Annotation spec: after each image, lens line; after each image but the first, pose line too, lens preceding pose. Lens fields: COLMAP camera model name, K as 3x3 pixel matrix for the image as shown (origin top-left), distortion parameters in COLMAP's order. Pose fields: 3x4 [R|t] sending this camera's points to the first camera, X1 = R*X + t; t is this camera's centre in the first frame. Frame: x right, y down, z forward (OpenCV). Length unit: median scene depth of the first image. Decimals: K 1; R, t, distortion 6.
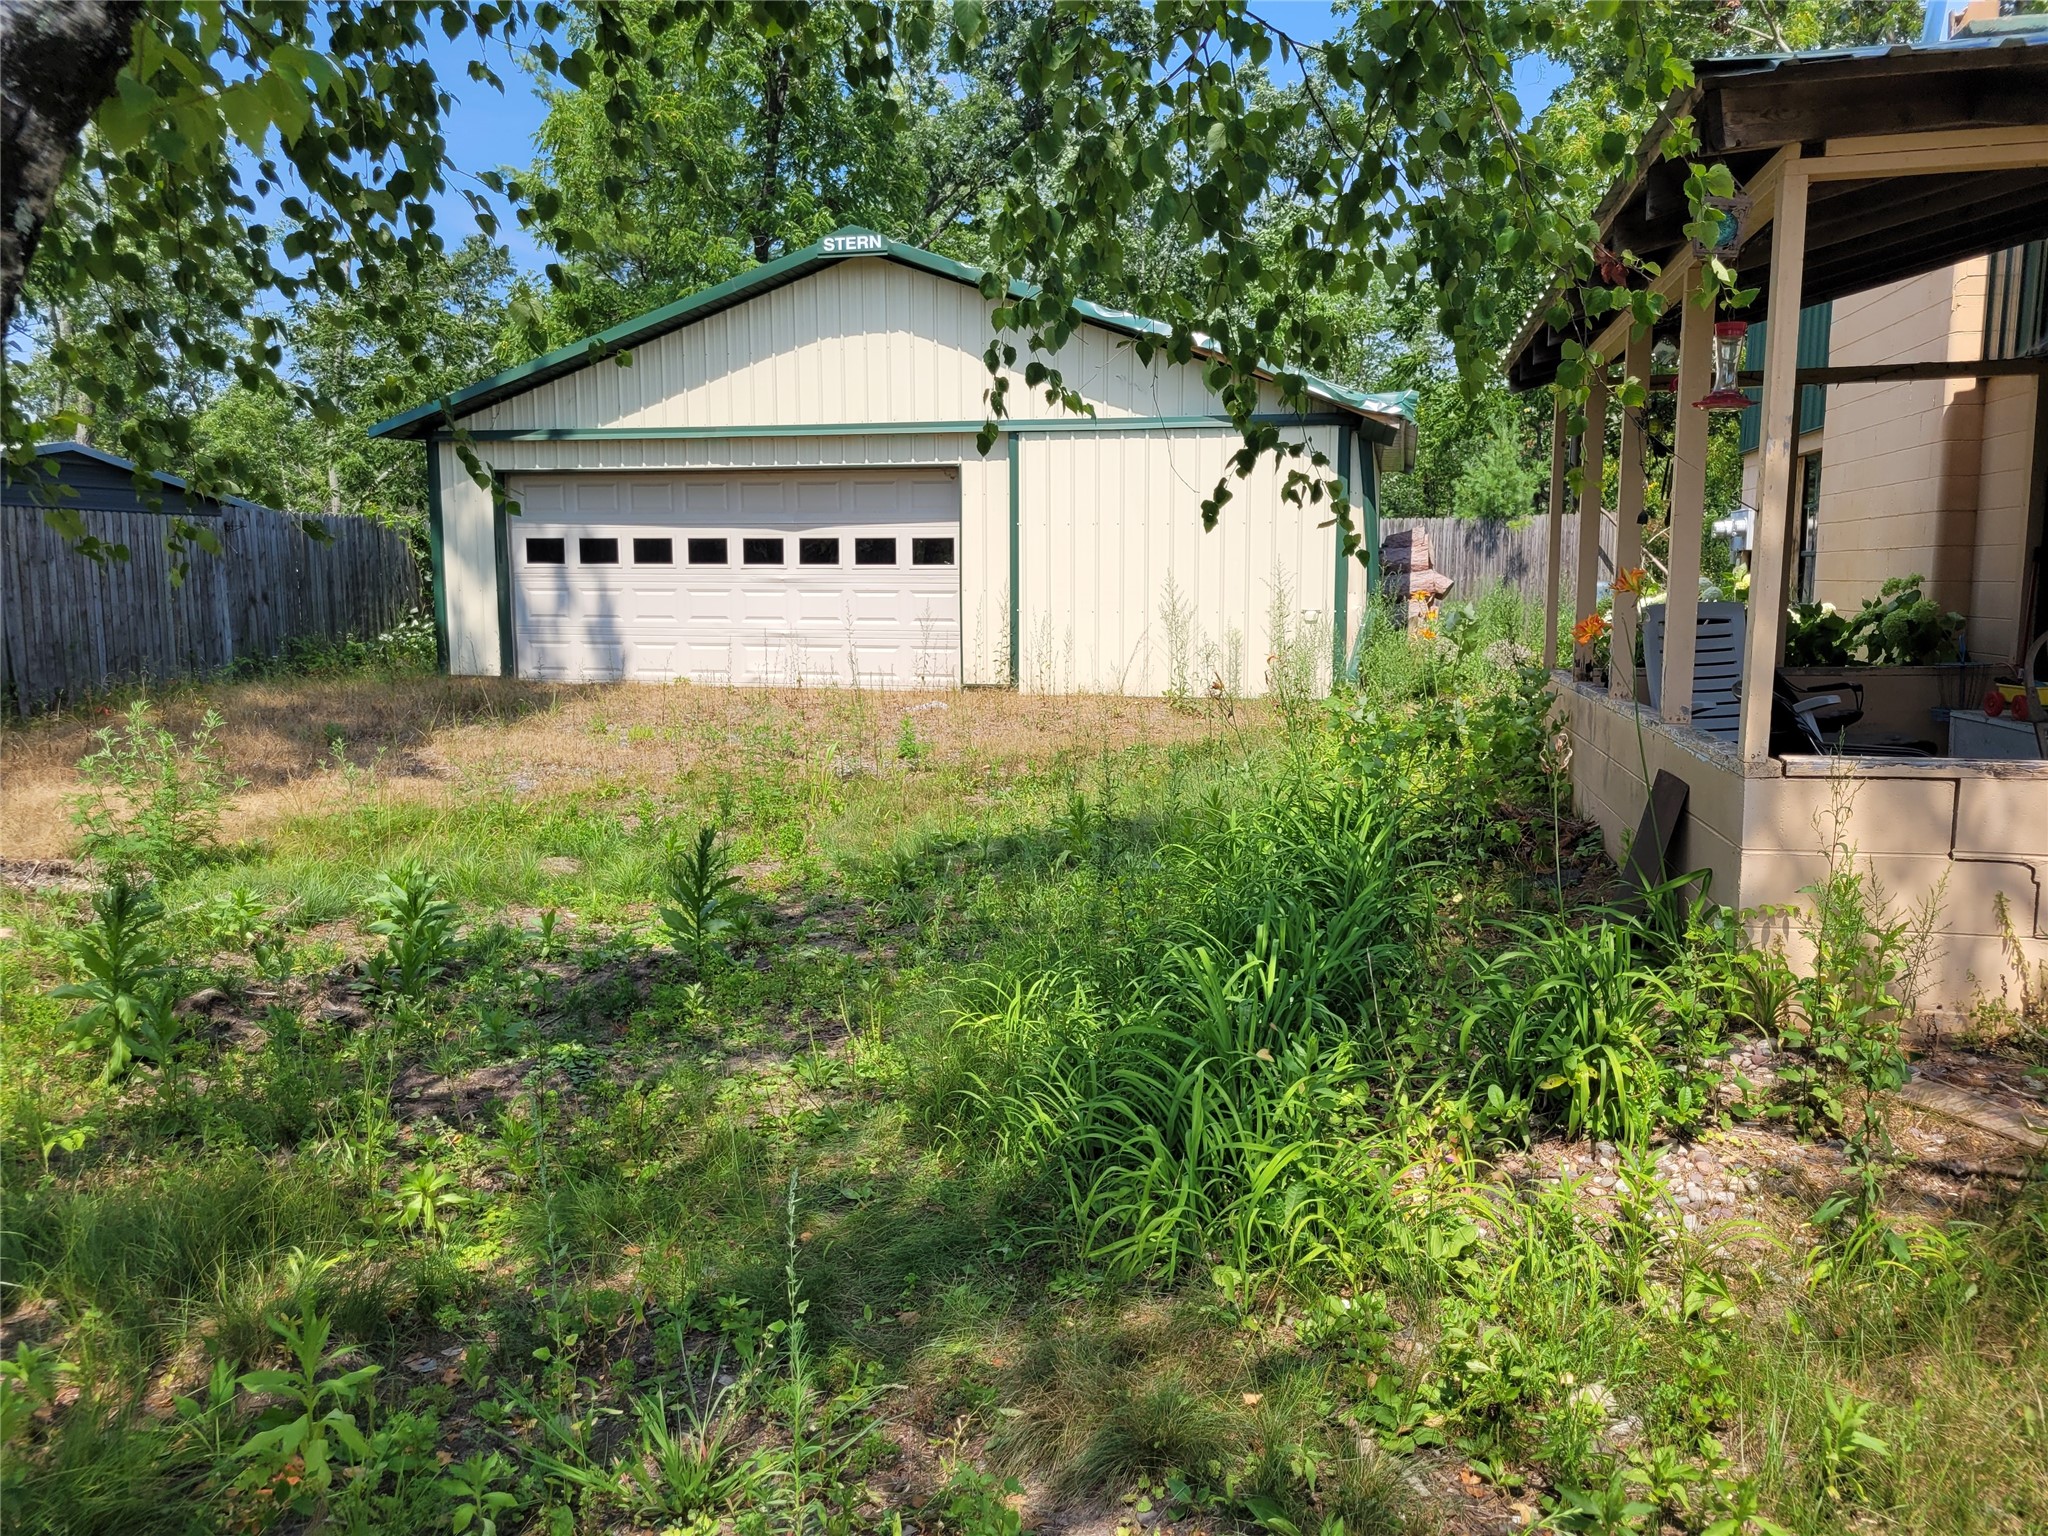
lens RADIAL K [[1546.4, 0, 1055.5], [0, 1546.4, 768.5], [0, 0, 1]] dist [0.045939, -0.038132]
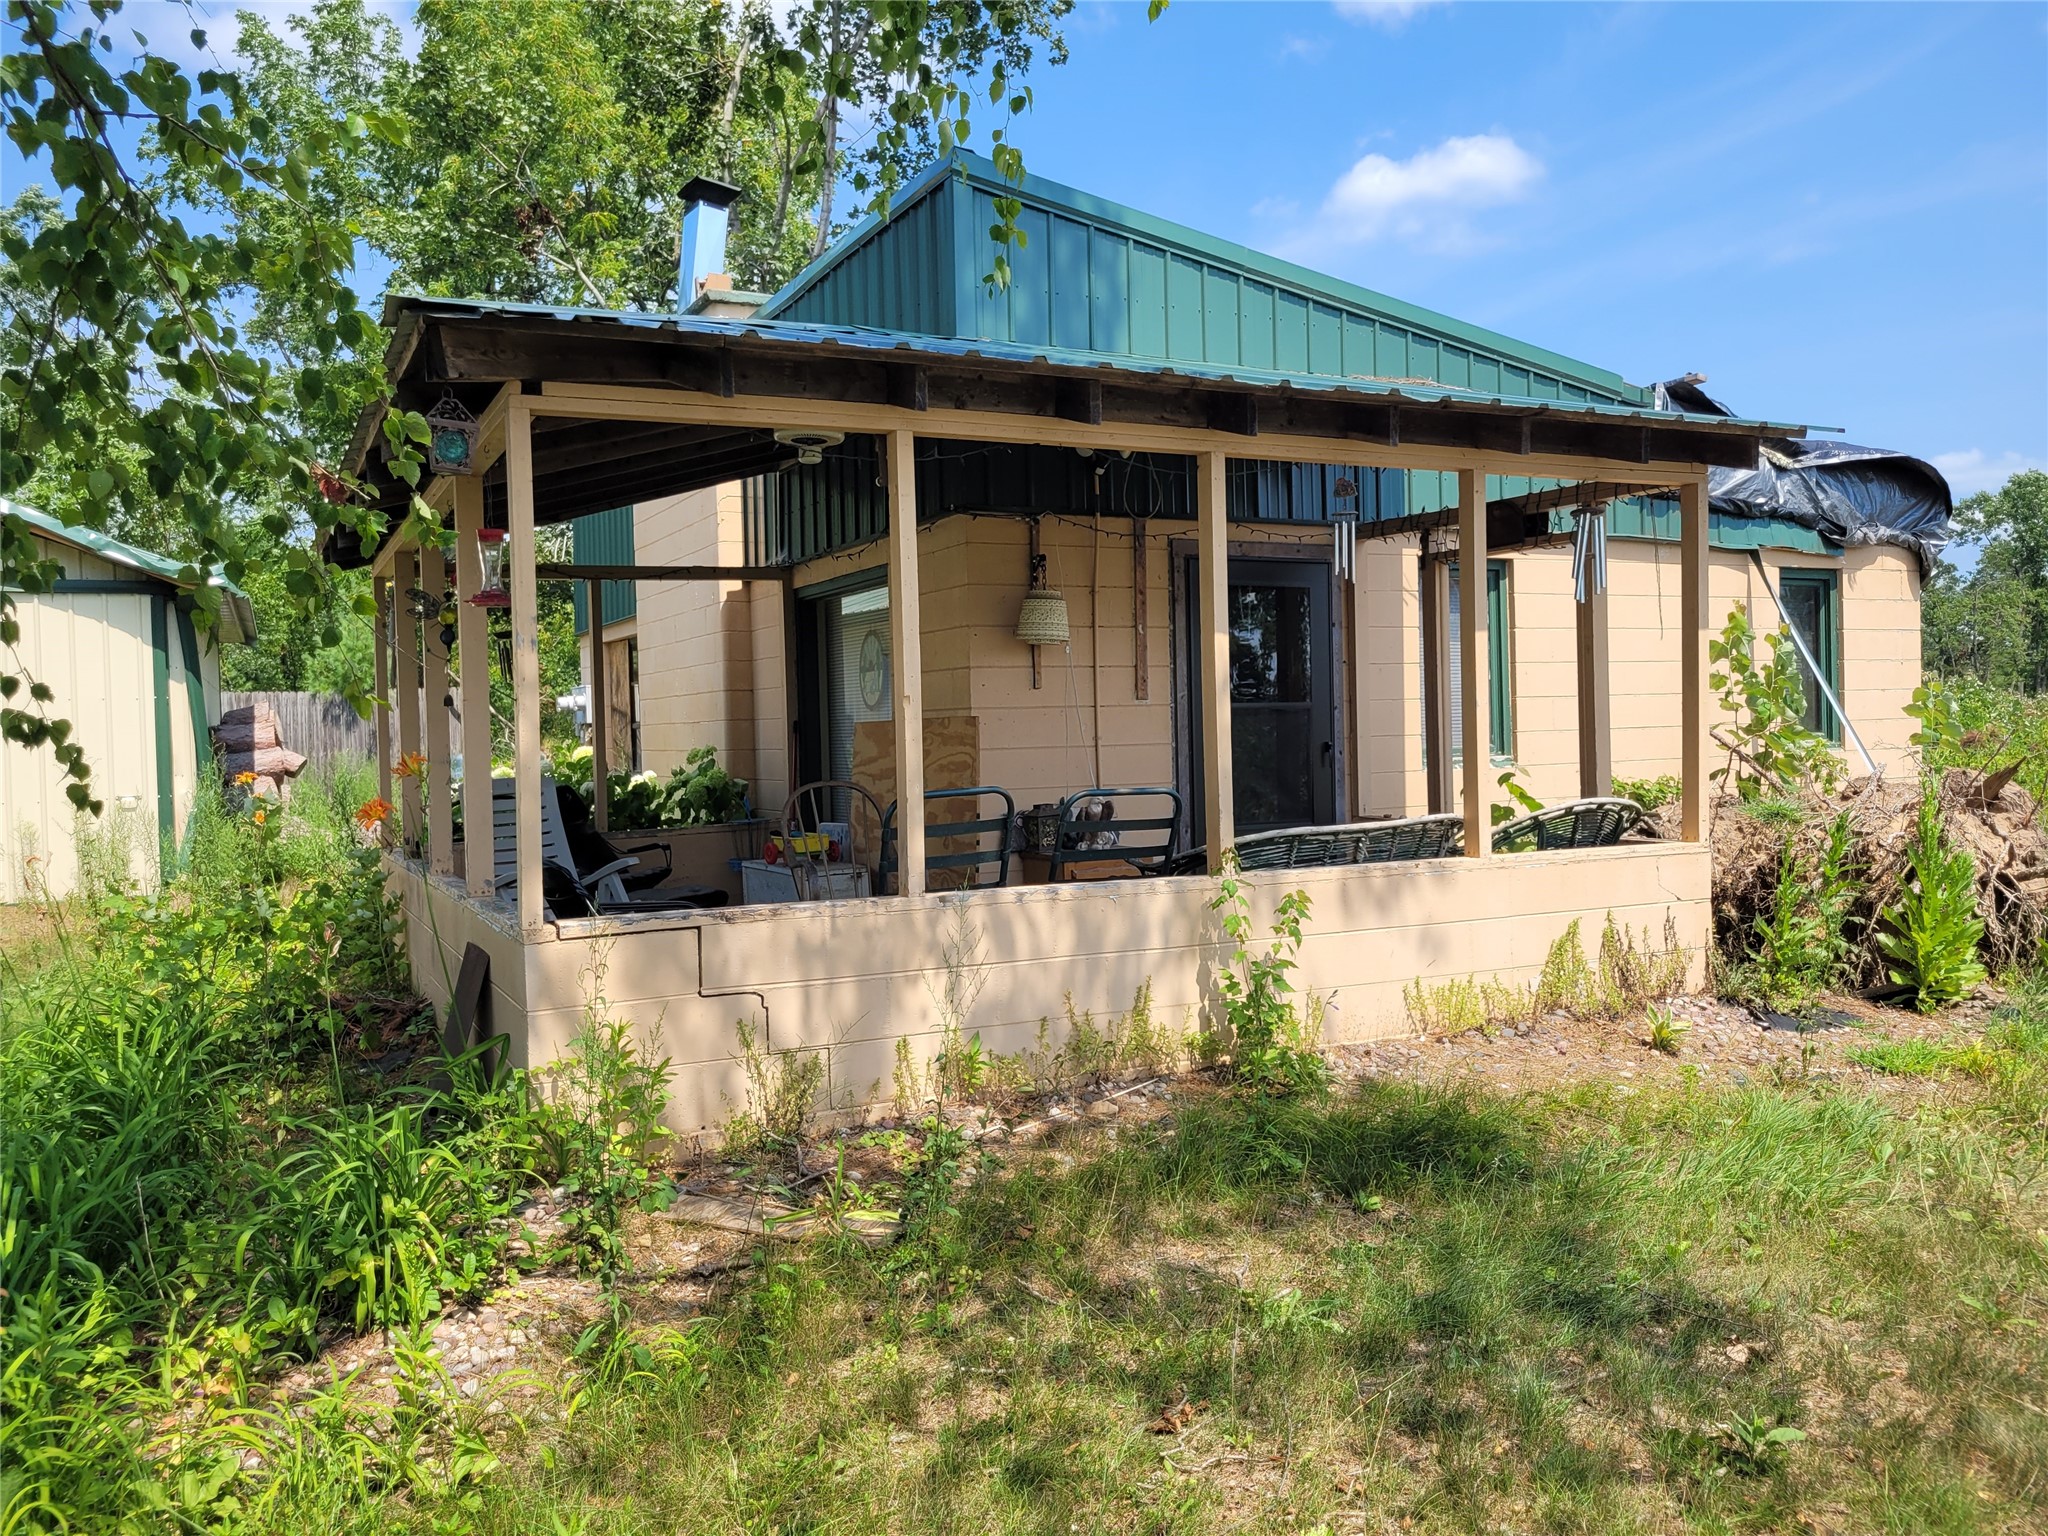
lens RADIAL K [[1546.4, 0, 1018.4], [0, 1546.4, 751.1], [0, 0, 1]] dist [0.045939, -0.038132]
pose [[0.788168, -0.027886, 0.614828, 0.057848], [0.100742, 0.991345, -0.084182, -0.002188], [-0.607159, 0.128288, 0.784156, -0.069462]]
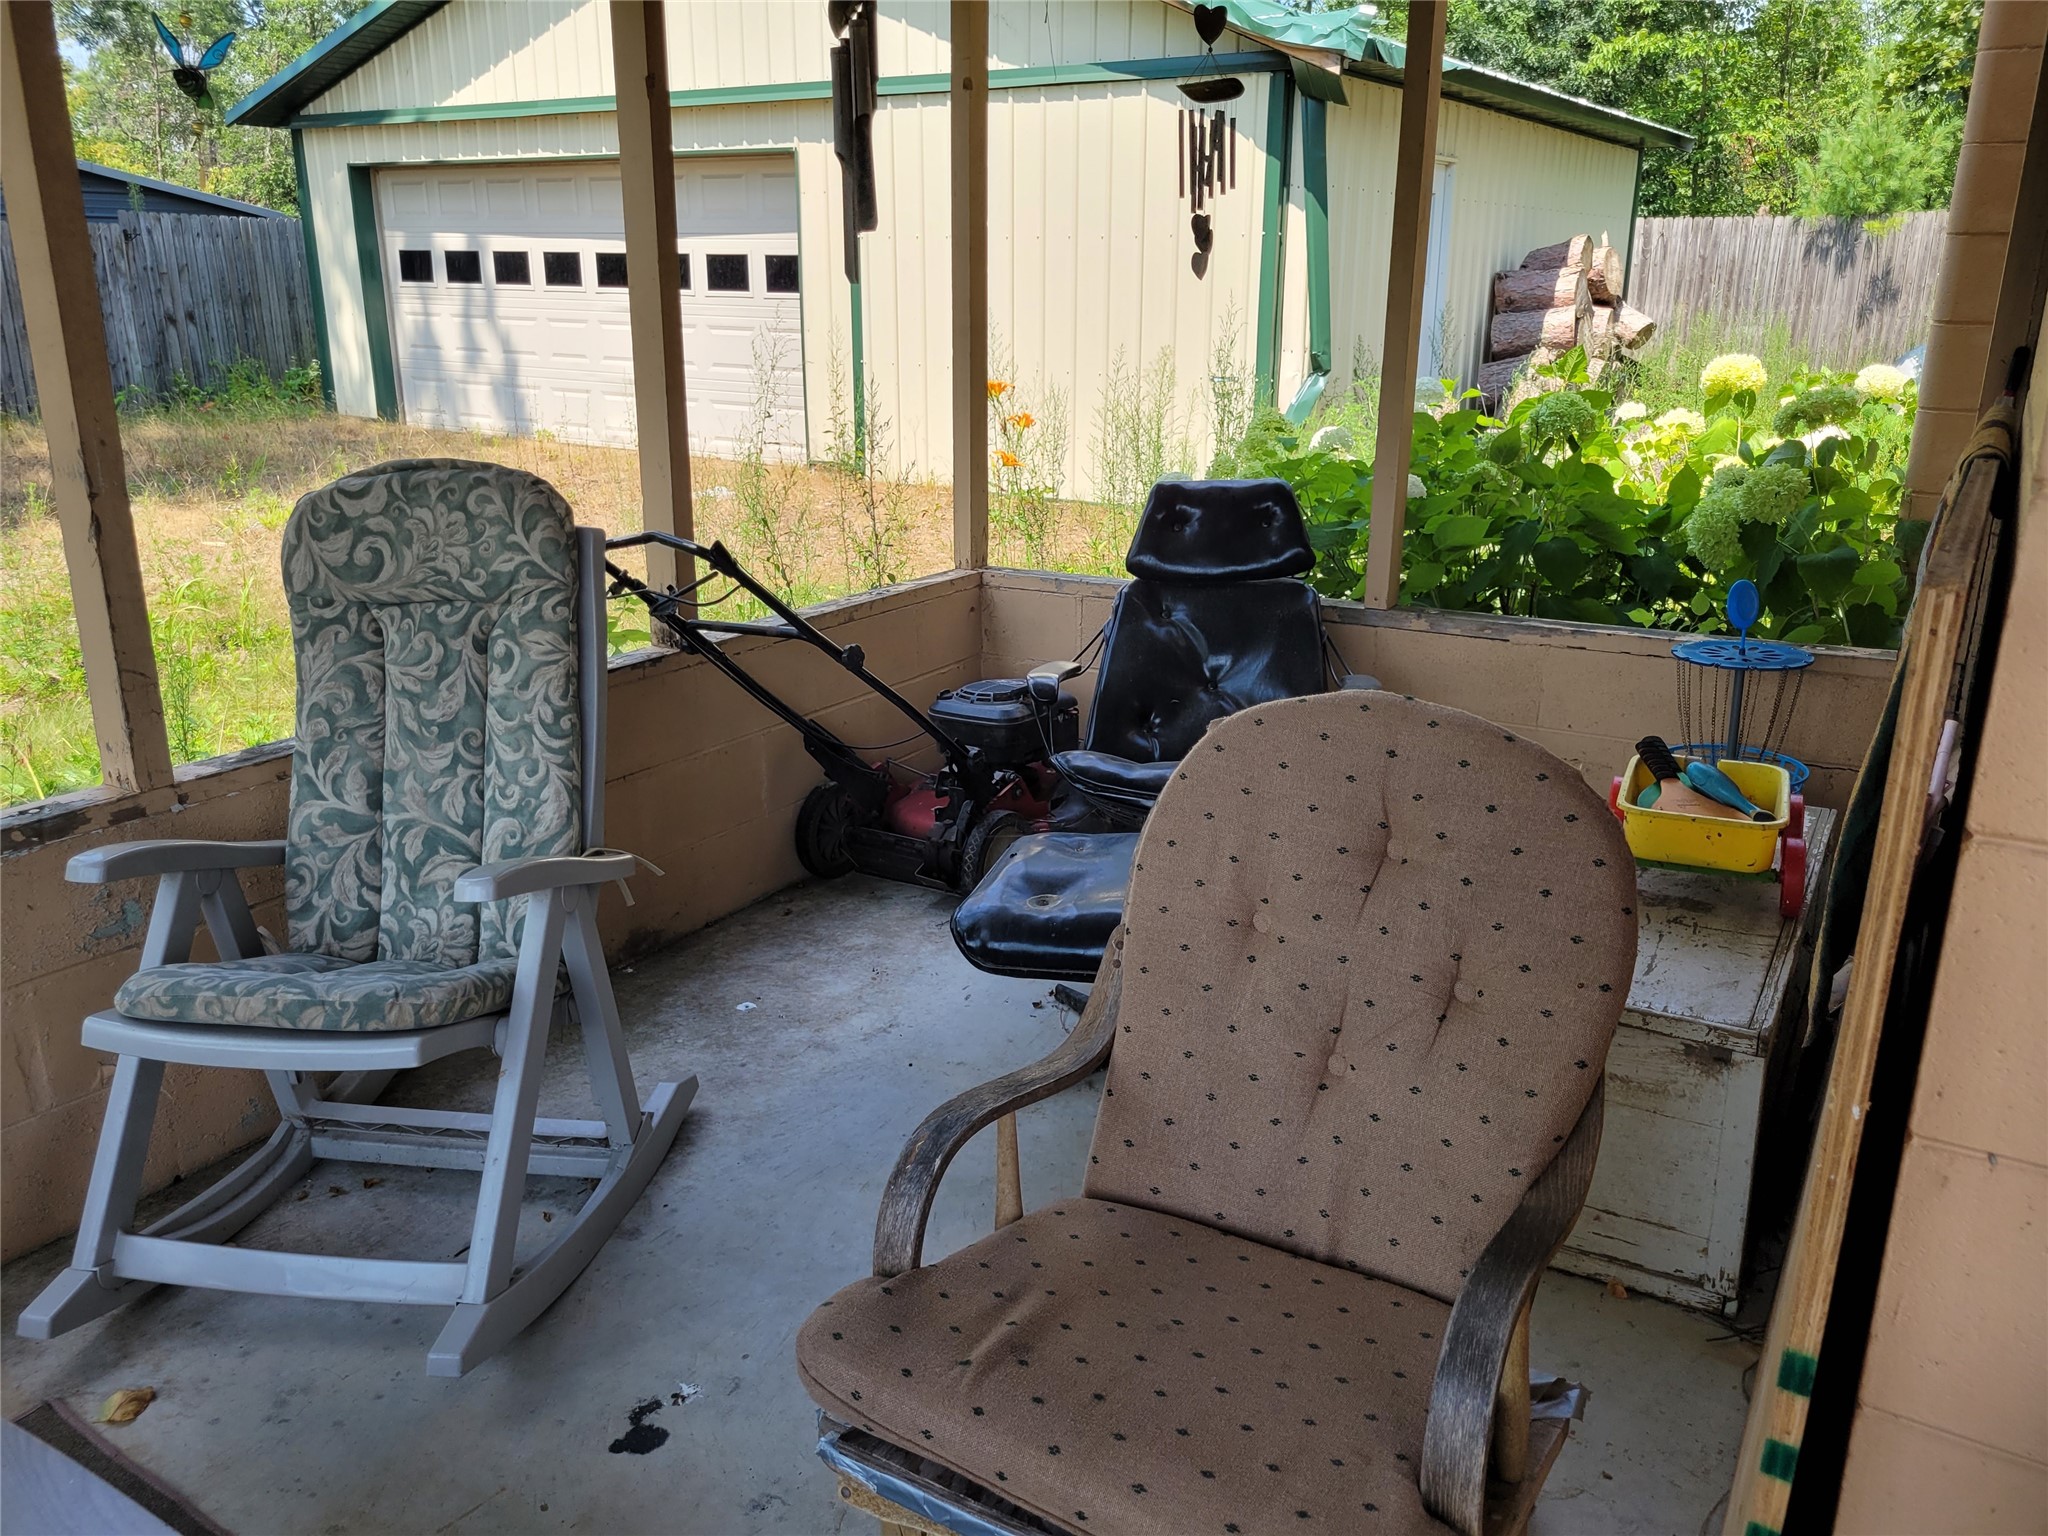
lens RADIAL K [[1546.4, 0, 1027.9], [0, 1546.4, 766.0], [0, 0, 1]] dist [0.045939, -0.038132]
pose [[0.936798, 0.113981, -0.330783, 1.109238], [-0.051919, 0.980266, 0.190741, -0.211684], [0.345996, -0.161512, 0.924230, 1.170283]]
